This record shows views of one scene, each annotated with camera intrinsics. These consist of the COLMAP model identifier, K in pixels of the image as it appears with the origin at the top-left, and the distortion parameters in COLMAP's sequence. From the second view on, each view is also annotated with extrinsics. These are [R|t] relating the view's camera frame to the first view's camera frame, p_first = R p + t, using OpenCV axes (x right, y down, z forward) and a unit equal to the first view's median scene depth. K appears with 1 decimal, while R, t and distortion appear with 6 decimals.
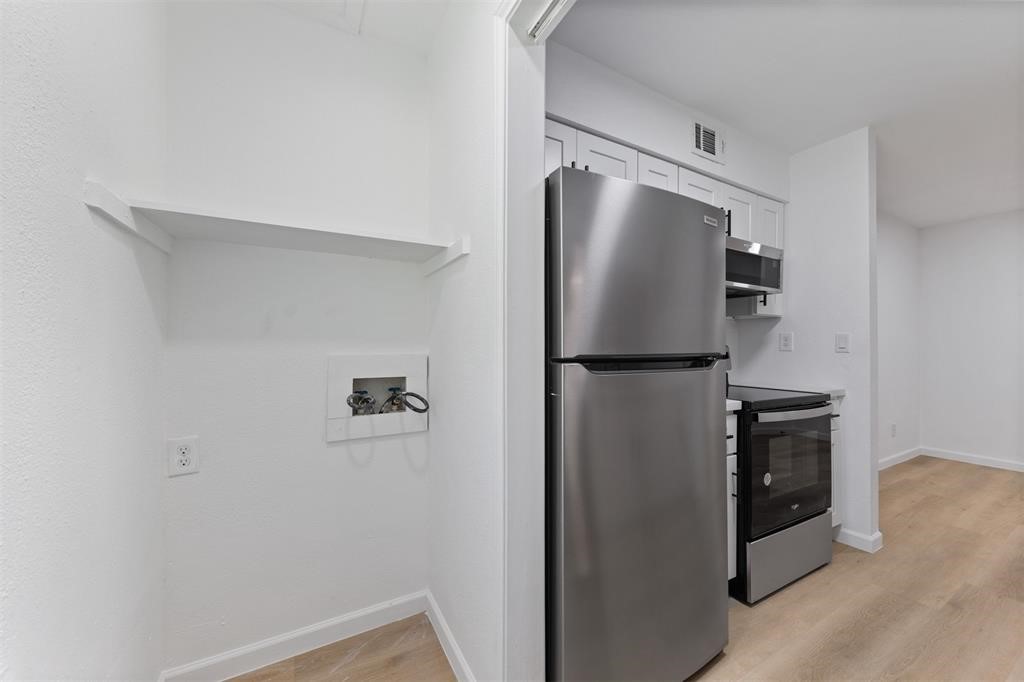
lens RADIAL K [[374.4, 0, 509.8], [0, 374.4, 341.2], [0, 0, 1]] dist [-0.002512, -0.000740]
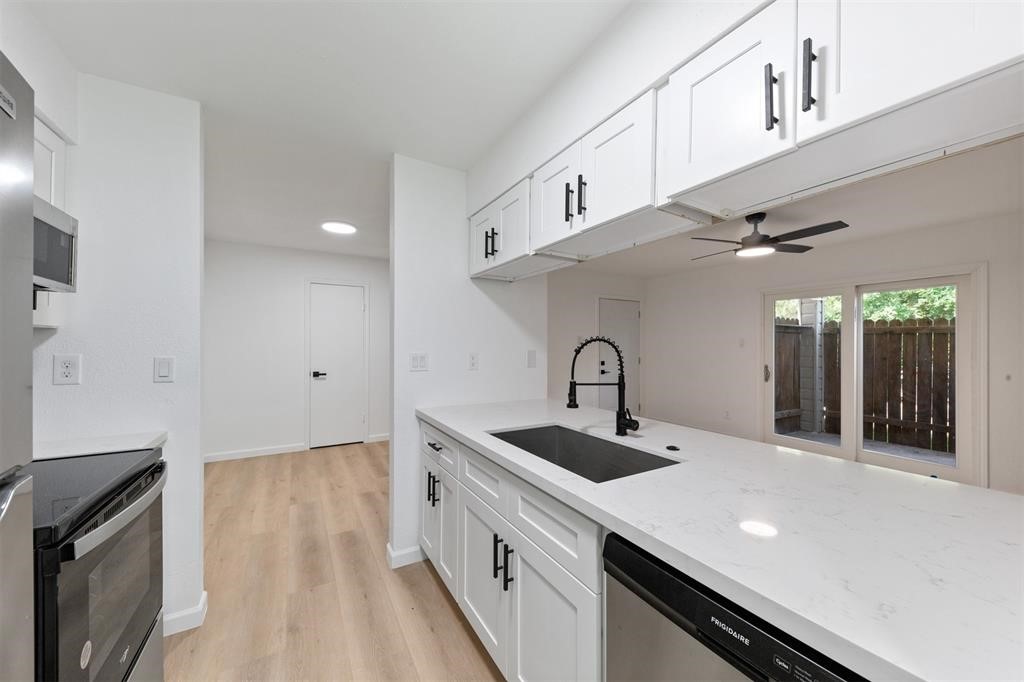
lens RADIAL K [[374.4, 0, 510.7], [0, 374.4, 340.3], [0, 0, 1]] dist [-0.002512, -0.000740]
pose [[-0.036820, 0.002214, 0.999319, 0.115271], [-0.016014, 0.999868, -0.002806, -0.063585], [-0.999194, -0.016107, -0.036779, 0.334307]]
